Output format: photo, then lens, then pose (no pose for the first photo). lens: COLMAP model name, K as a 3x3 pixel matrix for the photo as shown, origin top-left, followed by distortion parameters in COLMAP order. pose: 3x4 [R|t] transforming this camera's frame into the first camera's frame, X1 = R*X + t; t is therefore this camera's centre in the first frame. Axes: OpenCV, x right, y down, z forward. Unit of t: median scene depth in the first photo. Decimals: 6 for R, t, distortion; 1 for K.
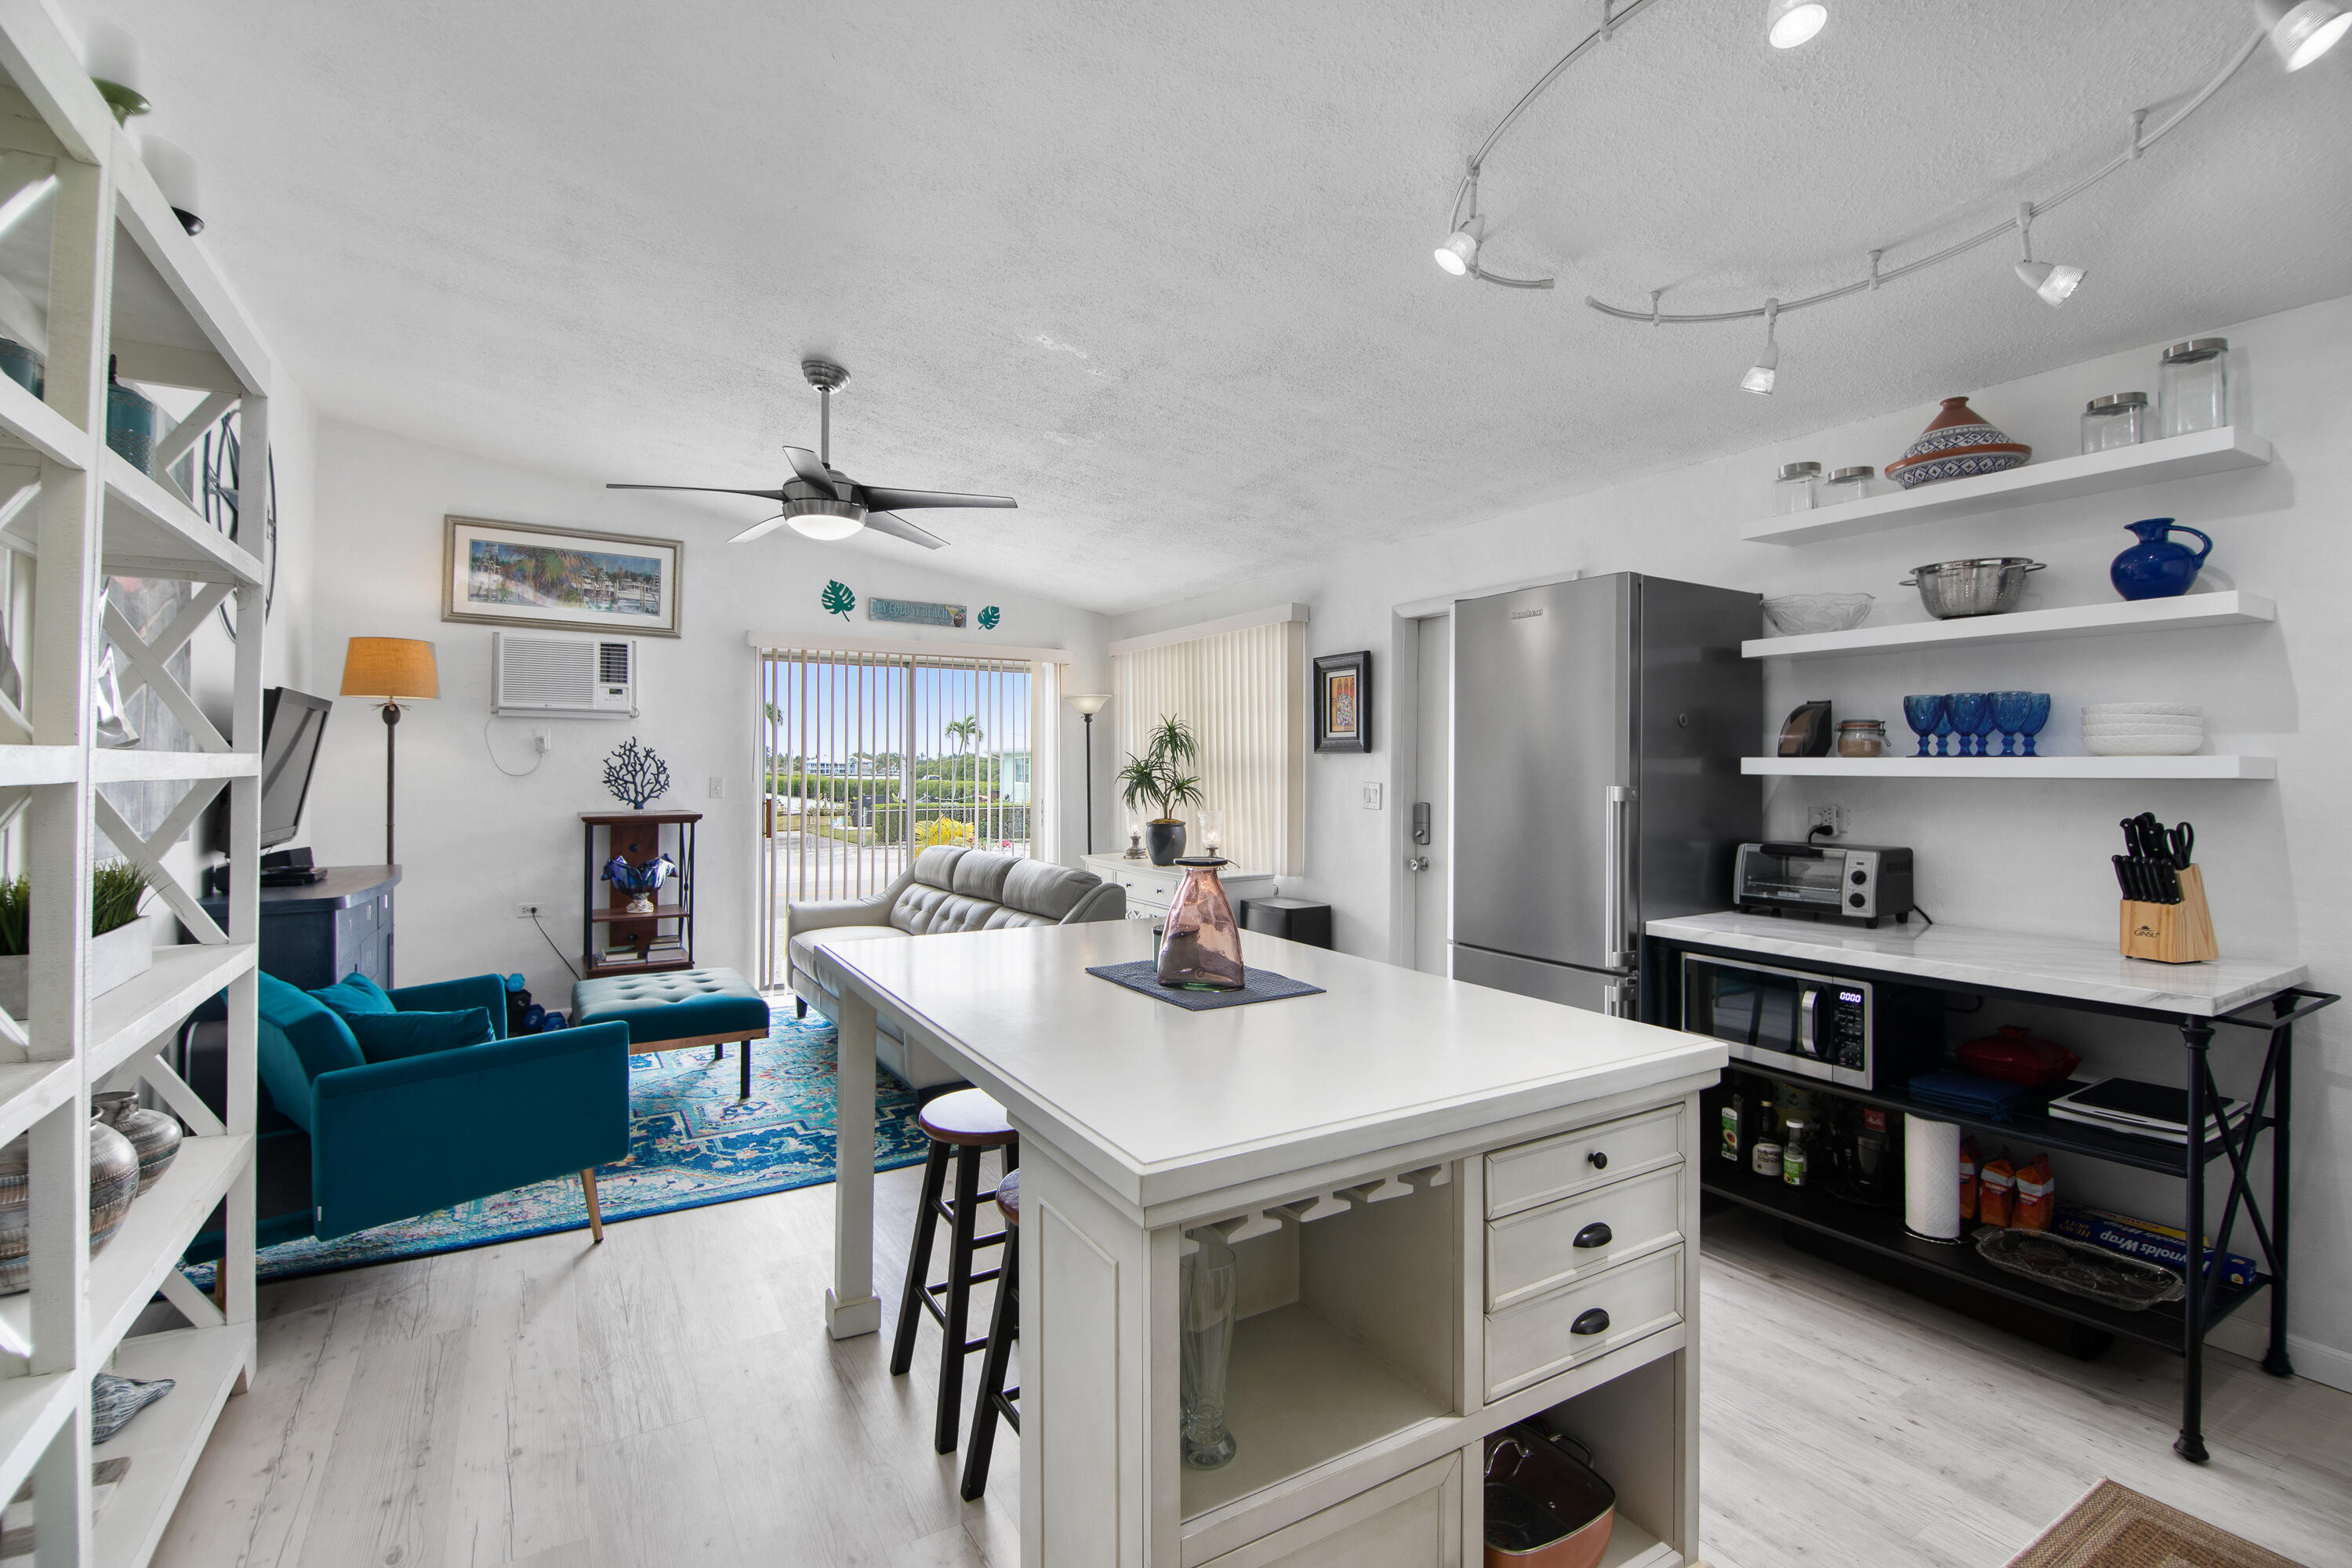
lens RADIAL K [[1064.8, 0, 1173.0], [0, 1064.8, 763.6], [0, 0, 1]] dist [-0.004964, -0.000389]
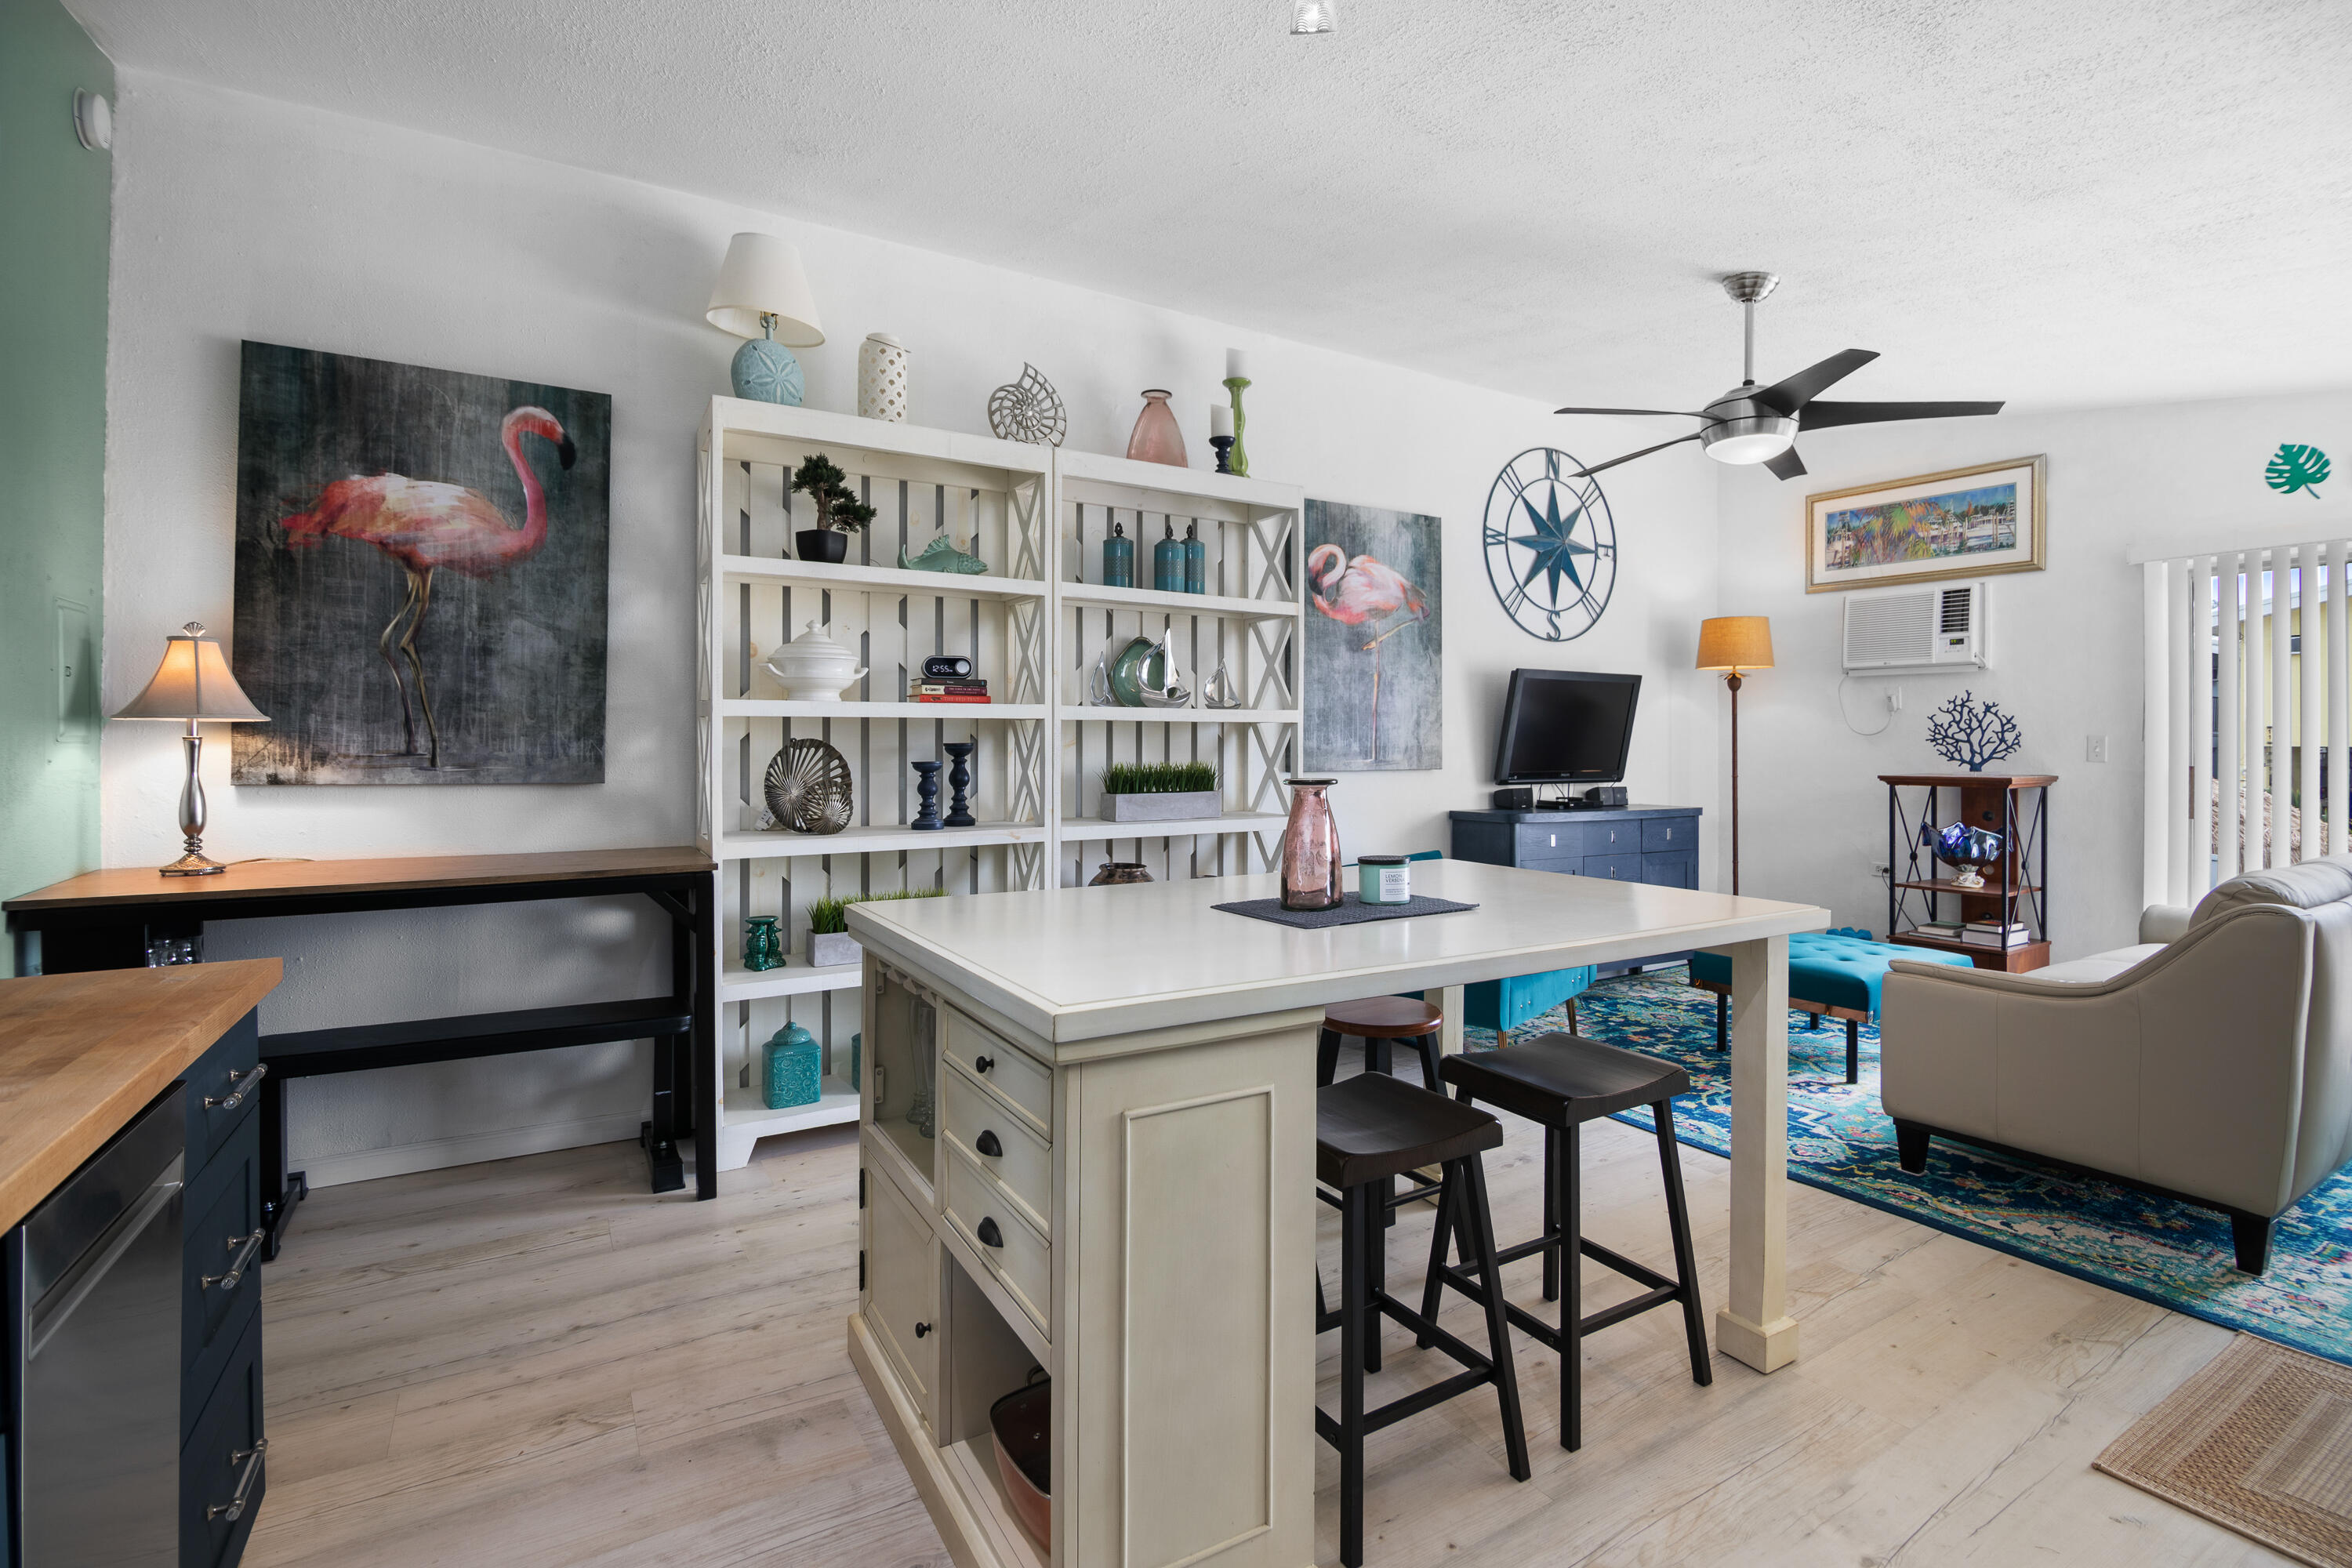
lens RADIAL K [[1078.3, 0, 1176.6], [0, 1078.3, 741.1], [0, 0, 1]] dist [-0.014509, -0.000167]
pose [[0.000717, -0.004082, -0.999991, 0.406645], [0.000411, 0.999992, -0.004081, 0.021614], [1.000000, -0.000408, 0.000719, 0.341966]]
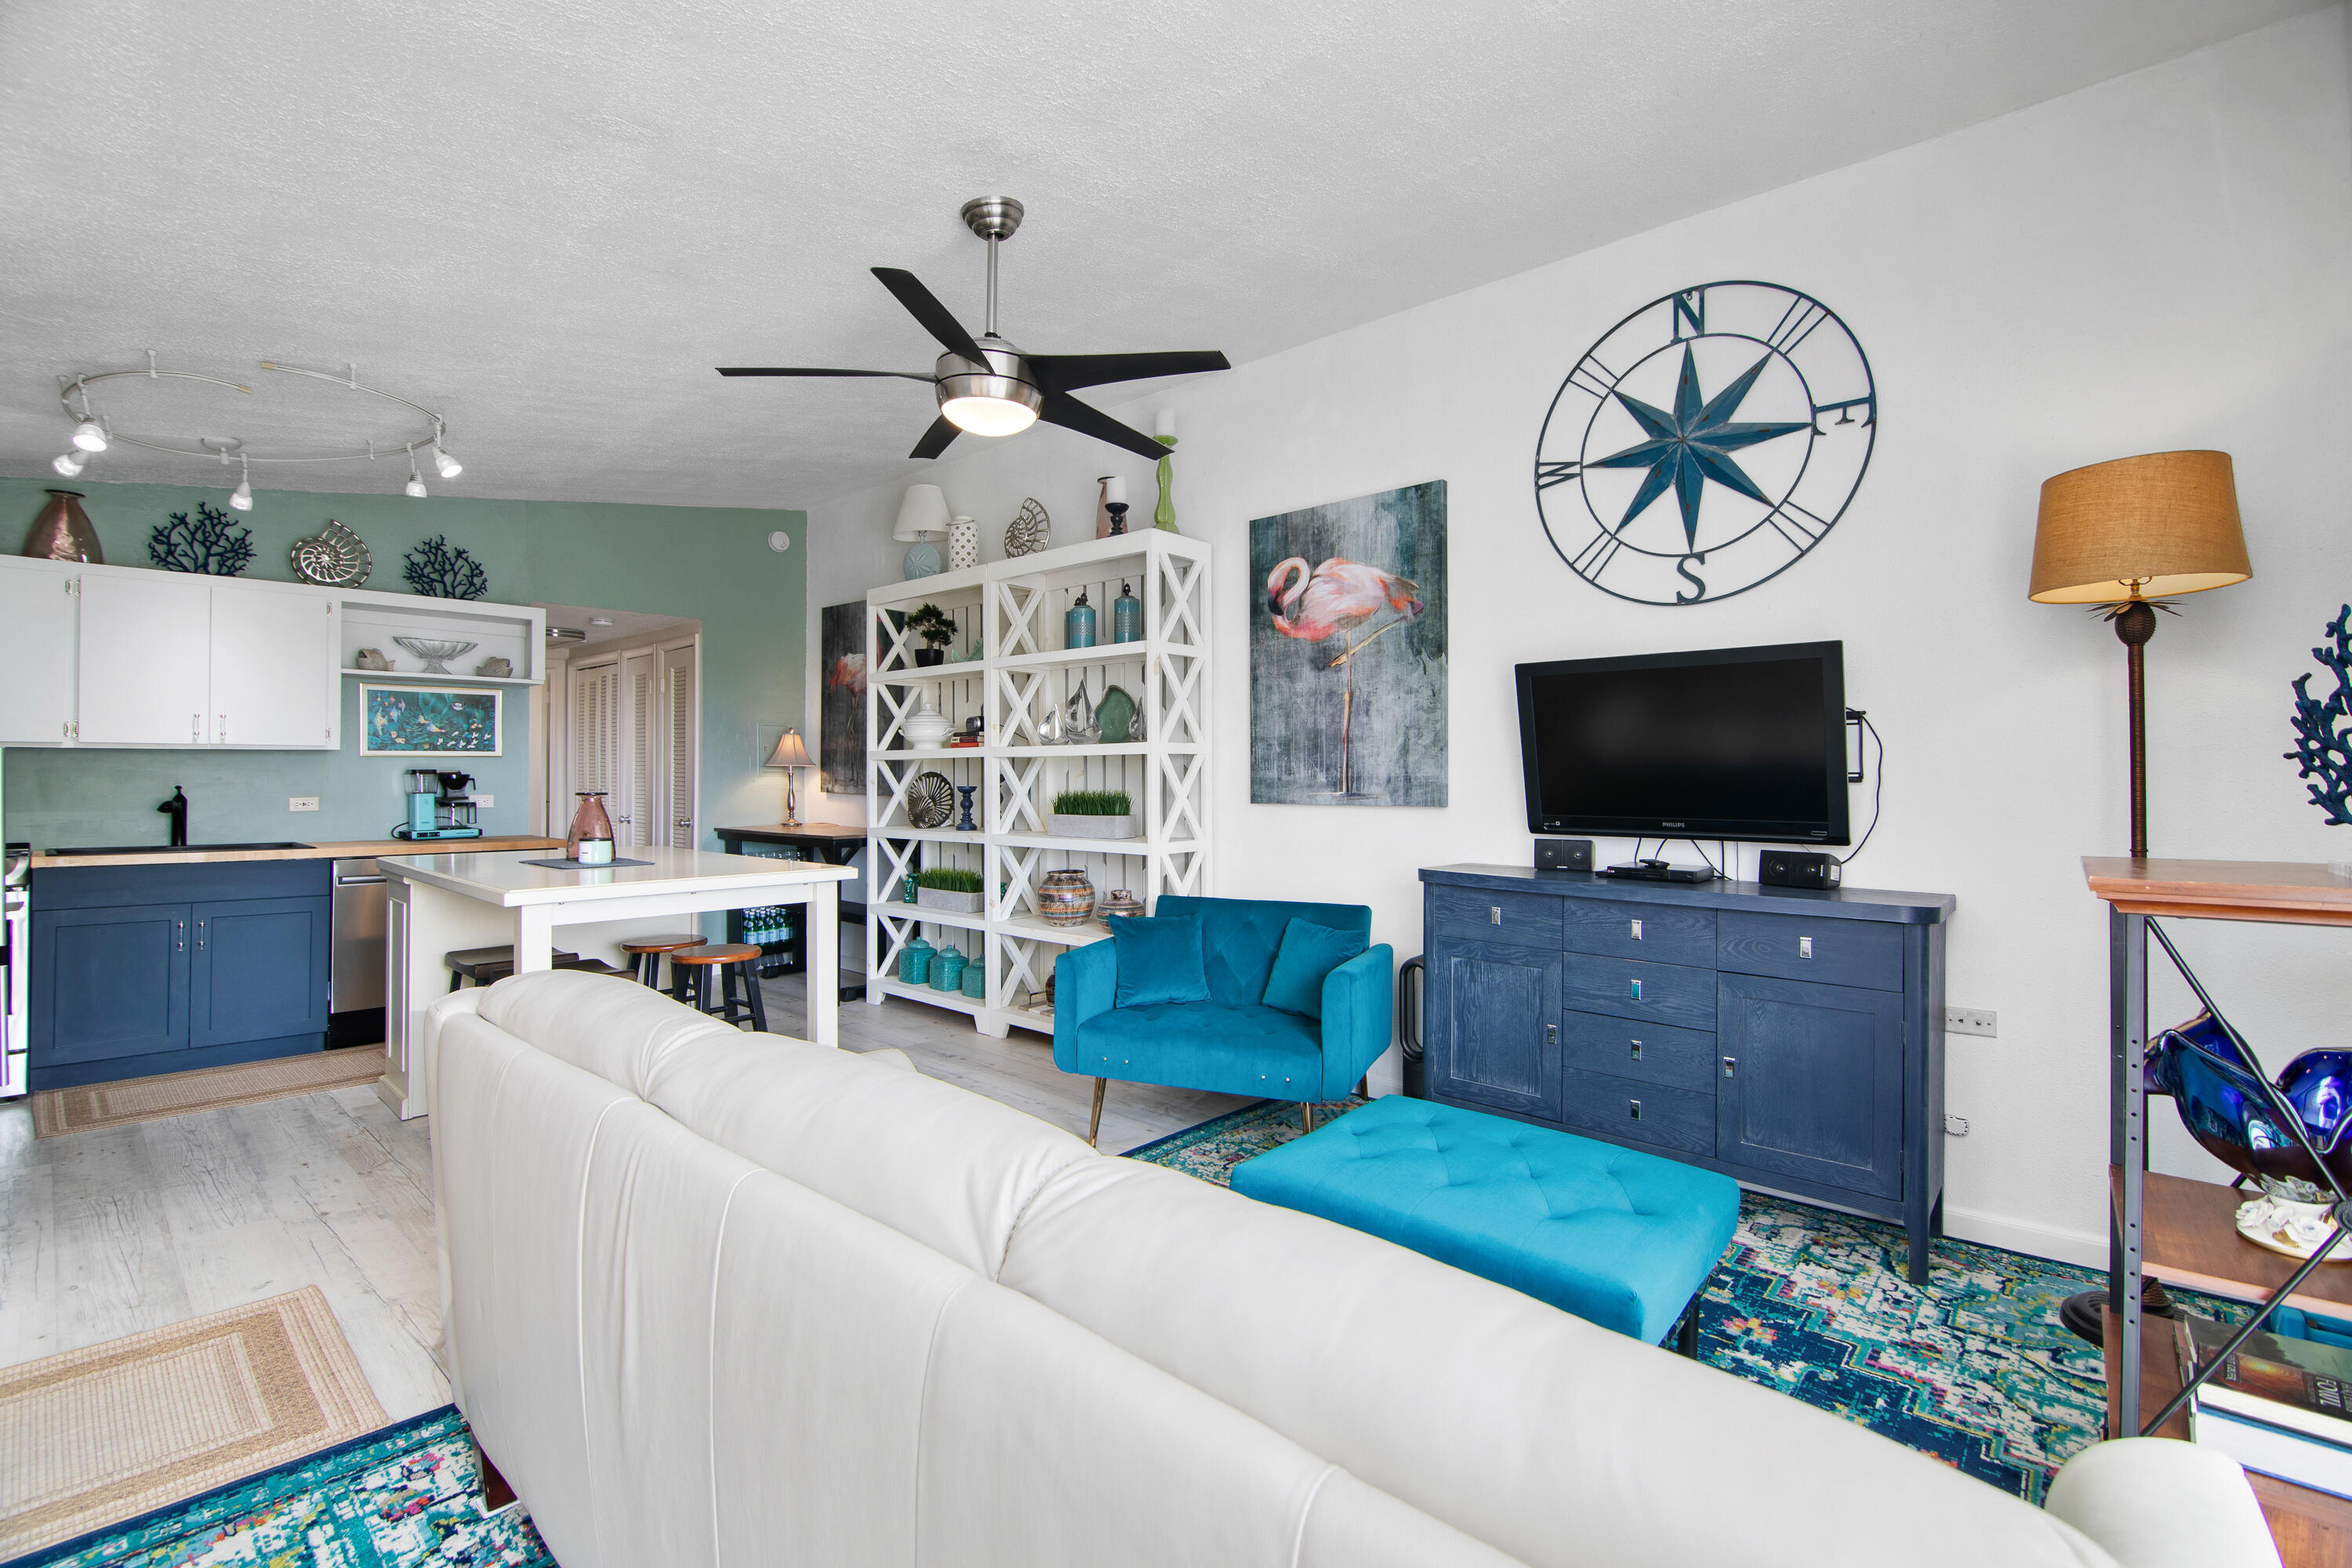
lens RADIAL K [[1032.2, 0, 1175.6], [0, 1032.2, 768.7], [0, 0, 1]] dist [-0.002757, -0.000150]
pose [[-0.954945, -0.007422, -0.296690, -0.161737], [-0.004240, 0.999926, -0.011366, 0.025459], [0.296752, -0.009595, -0.954906, 1.186508]]
